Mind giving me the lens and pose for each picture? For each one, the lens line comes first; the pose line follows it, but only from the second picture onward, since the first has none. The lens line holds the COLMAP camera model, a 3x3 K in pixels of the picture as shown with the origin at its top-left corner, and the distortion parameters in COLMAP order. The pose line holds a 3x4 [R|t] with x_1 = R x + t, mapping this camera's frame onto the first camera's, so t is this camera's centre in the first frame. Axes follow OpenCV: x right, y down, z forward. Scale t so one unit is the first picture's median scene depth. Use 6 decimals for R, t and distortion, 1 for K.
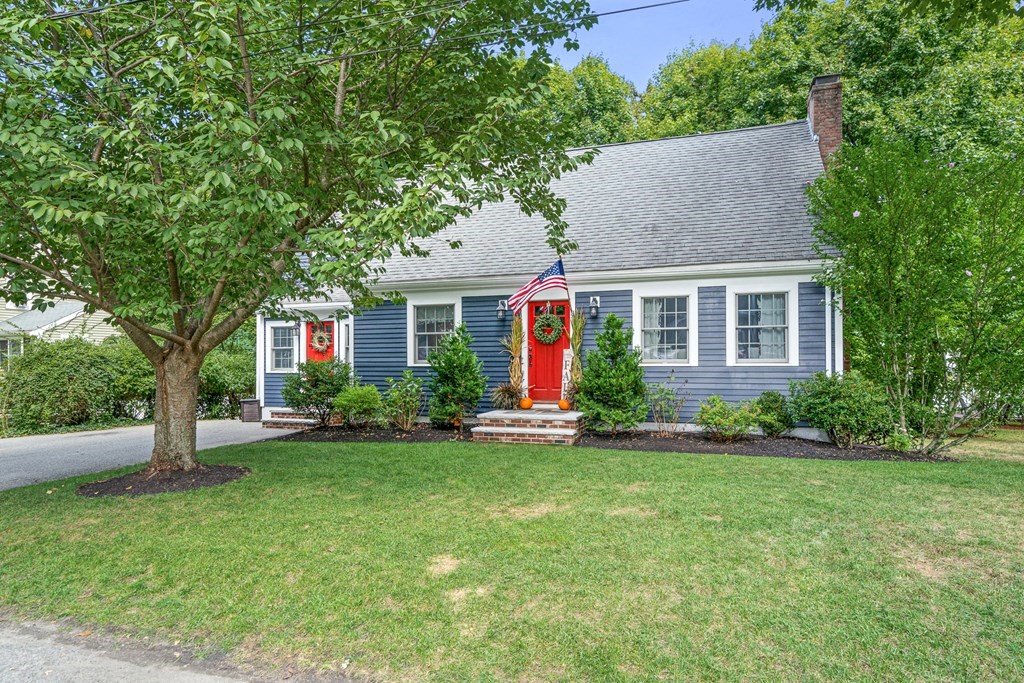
lens RADIAL K [[590.4, 0, 539.8], [0, 590.4, 352.3], [0, 0, 1]] dist [0.003451, 0.001802]
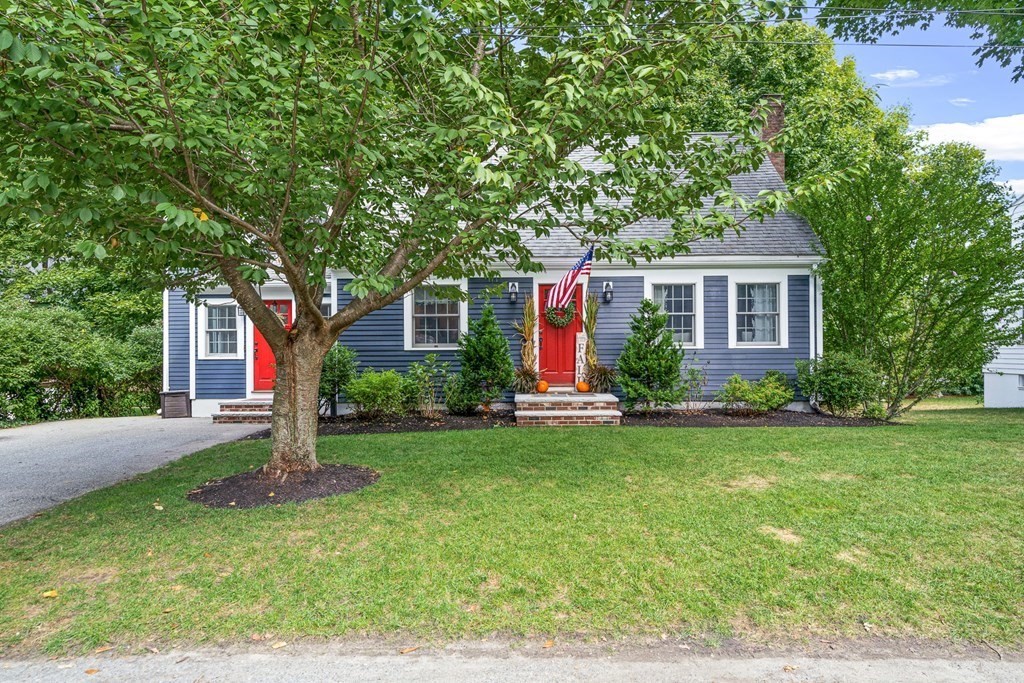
lens RADIAL K [[590.4, 0, 535.0], [0, 590.4, 347.9], [0, 0, 1]] dist [0.003451, 0.001802]
pose [[0.950837, -0.003285, 0.309674, -0.369208], [-0.001607, 0.999878, 0.015541, 0.005667], [-0.309687, -0.015274, 0.950716, 0.059762]]
